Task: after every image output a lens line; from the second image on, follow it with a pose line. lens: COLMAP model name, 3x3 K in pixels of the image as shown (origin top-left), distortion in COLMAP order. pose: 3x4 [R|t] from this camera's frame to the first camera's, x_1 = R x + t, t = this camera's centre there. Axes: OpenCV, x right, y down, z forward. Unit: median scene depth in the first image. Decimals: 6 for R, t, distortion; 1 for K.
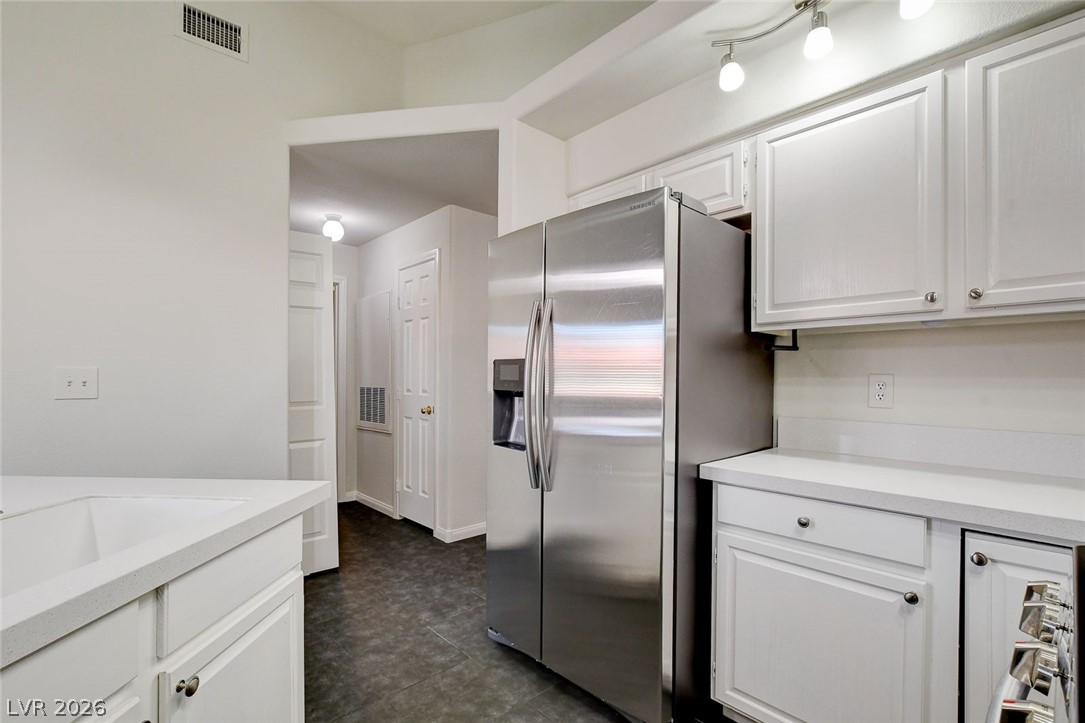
lens RADIAL K [[504.9, 0, 539.7], [0, 504.9, 373.4], [0, 0, 1]] dist [-0.008145, -0.000385]
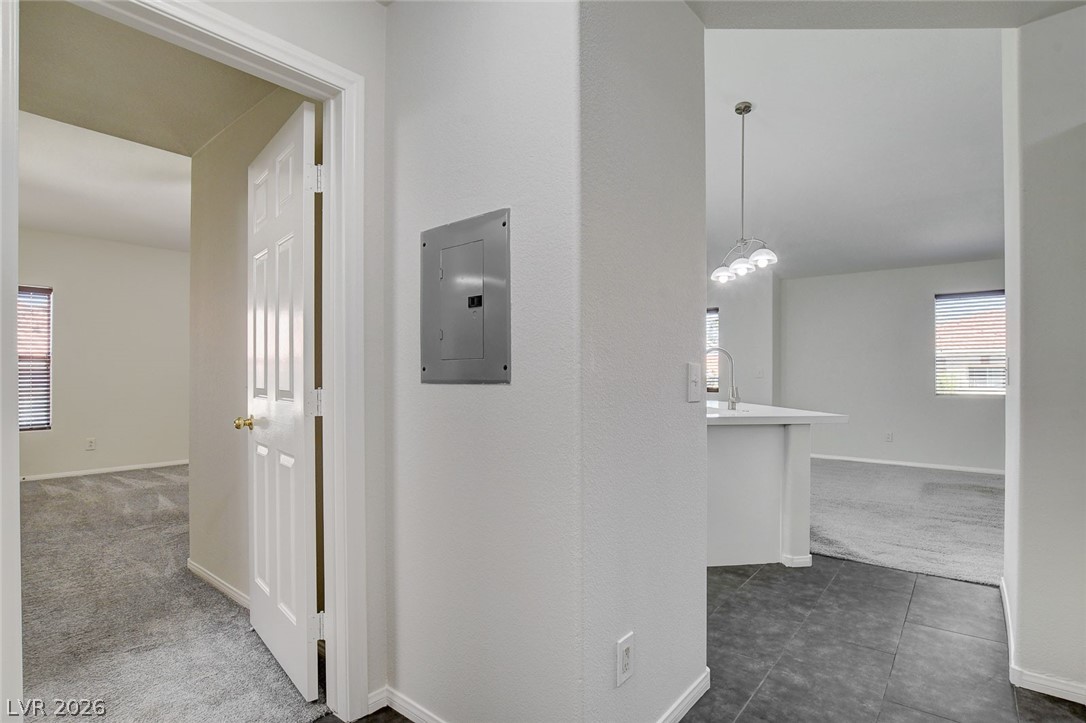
lens RADIAL K [[532.5, 0, 545.5], [0, 532.5, 375.5], [0, 0, 1]] dist [-0.021501, 0.000105]
pose [[-0.988593, 0.002118, -0.150597, 0.339120], [0.002868, 0.999985, -0.004765, 0.038413], [0.150585, -0.005143, -0.988584, 2.224571]]
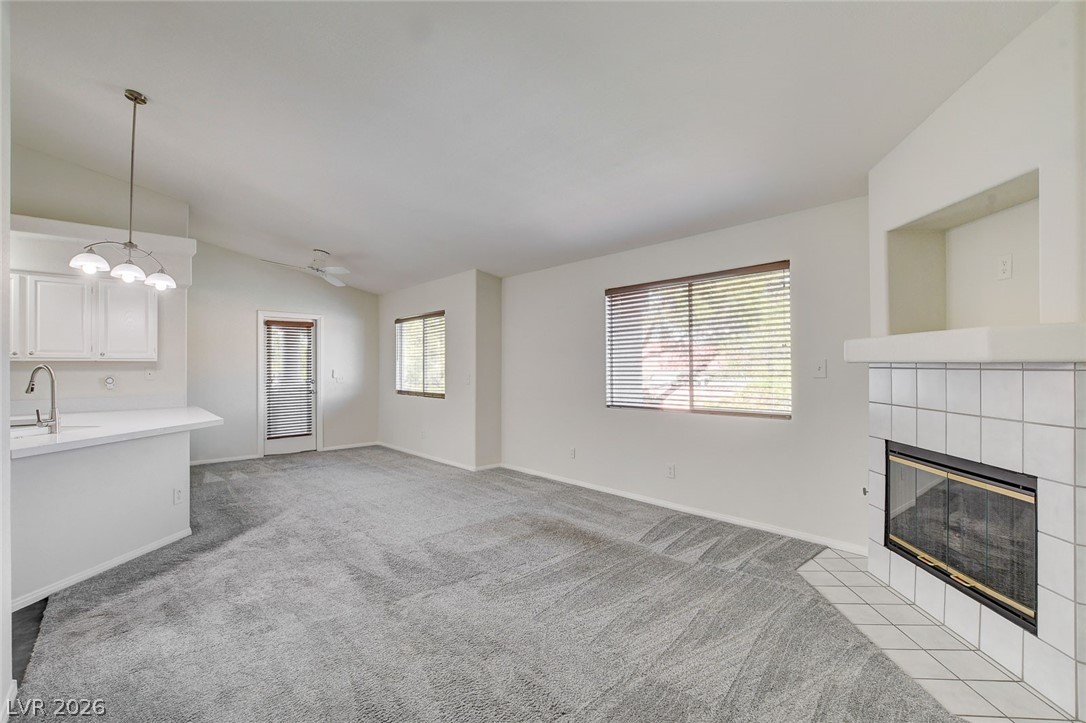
lens RADIAL K [[486.4, 0, 541.5], [0, 486.4, 364.7], [0, 0, 1]] dist [-0.013881, 0.000099]
pose [[-0.999939, 0.002907, 0.010619, -2.183592], [0.002779, 0.999924, -0.011986, -0.043307], [-0.010653, -0.011956, -0.999872, 1.976166]]
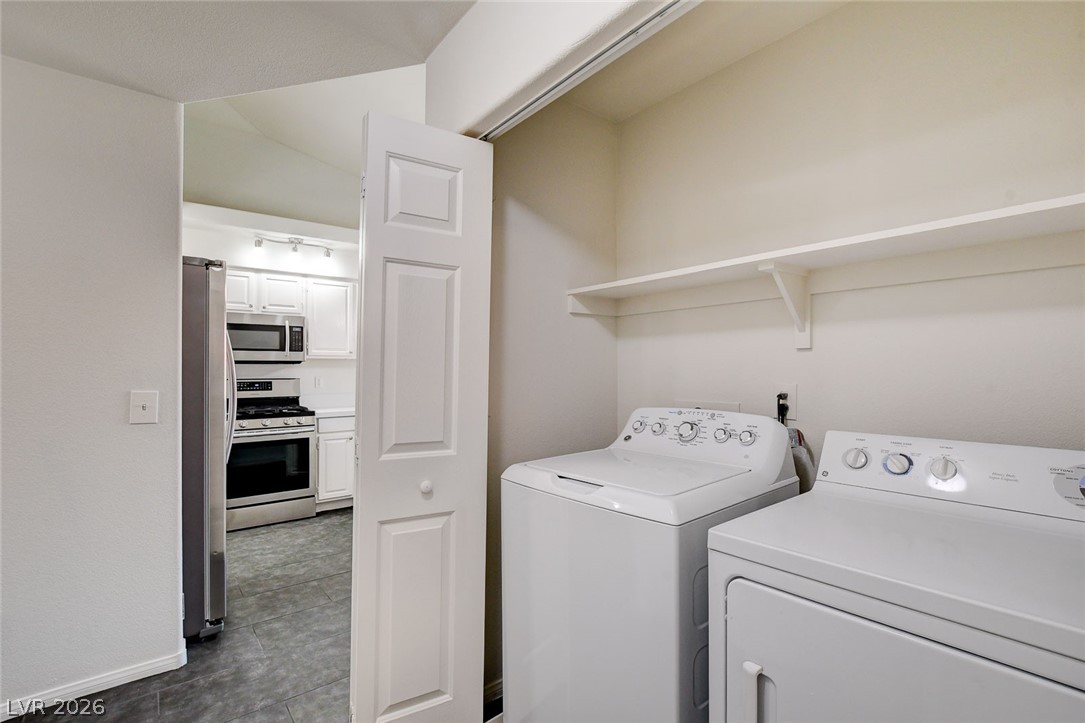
lens RADIAL K [[503.8, 0, 548.3], [0, 503.8, 363.2], [0, 0, 1]] dist [-0.002770, -0.000285]
pose [[-0.998235, -0.000005, 0.059385, -0.987848], [-0.000882, 0.999891, -0.014757, -0.033753], [-0.059378, -0.014783, -0.998126, 2.351710]]
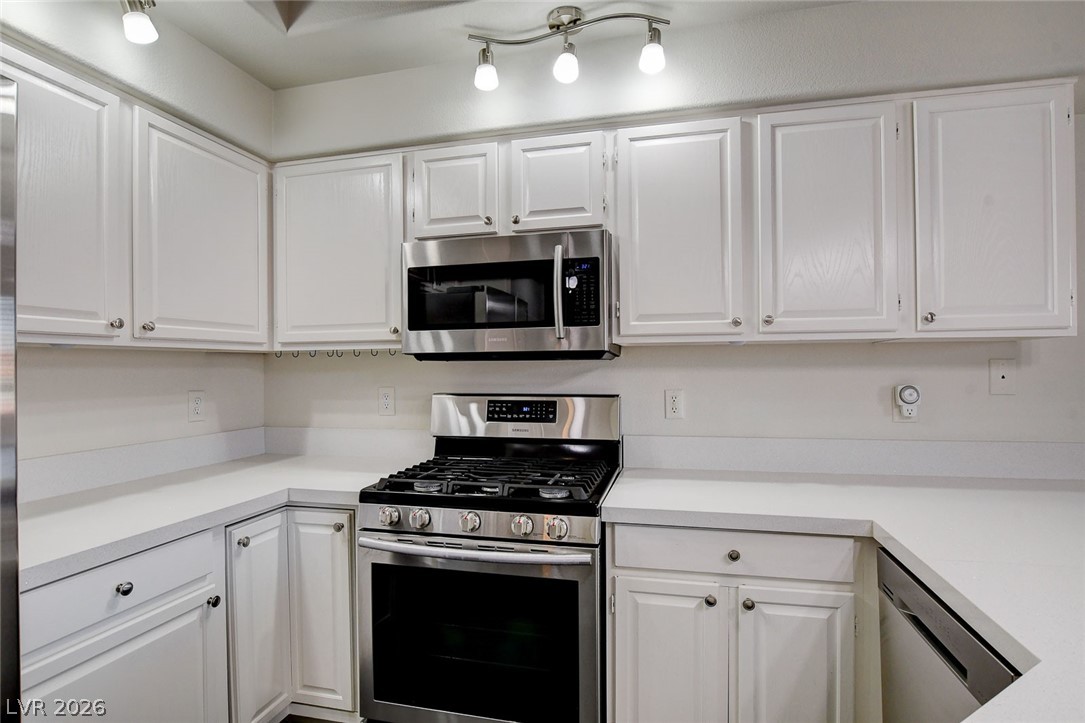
lens RADIAL K [[560.4, 0, 543.1], [0, 560.4, 367.5], [0, 0, 1]] dist [-0.021992, 0.000418]
pose [[-0.557974, 0.000201, 0.829858, -0.452291], [0.000809, 1.000000, 0.000302, -0.048833], [-0.829858, 0.000840, -0.557974, 0.696854]]
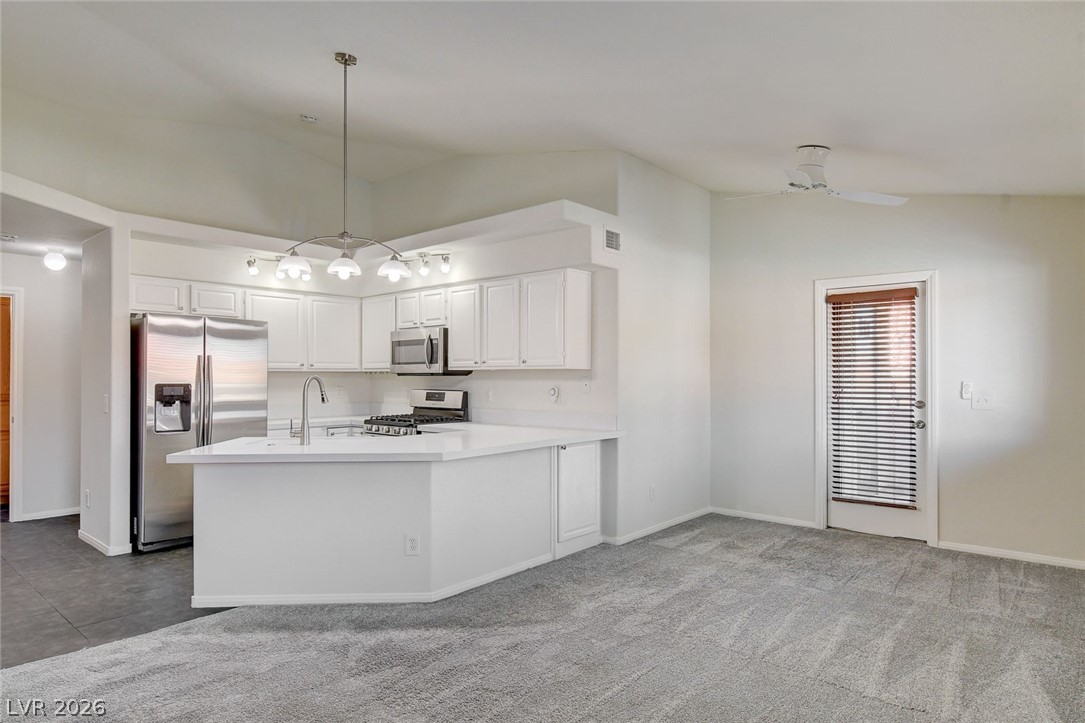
lens RADIAL K [[636.2, 0, 543.3], [0, 636.2, 369.7], [0, 0, 1]] dist [-0.003849, 0.004276]
pose [[-0.114932, 0.006391, 0.993353, -2.689650], [-0.004940, 0.999963, -0.007005, -0.073883], [-0.993361, -0.005712, -0.114896, -0.065513]]
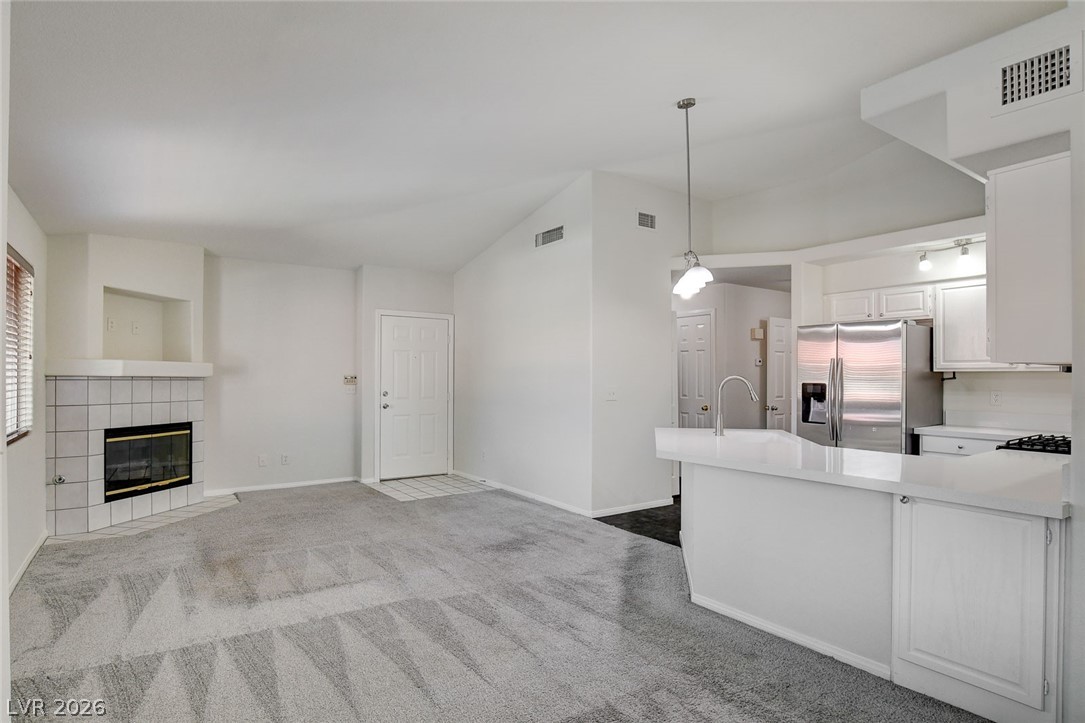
lens RADIAL K [[574.8, 0, 545.0], [0, 574.8, 370.5], [0, 0, 1]] dist [-0.022539, 0.001120]
pose [[0.992054, -0.001629, -0.125800, -0.972834], [0.000997, 0.999987, -0.005087, -0.075450], [0.125806, 0.004922, 0.992043, -1.722718]]
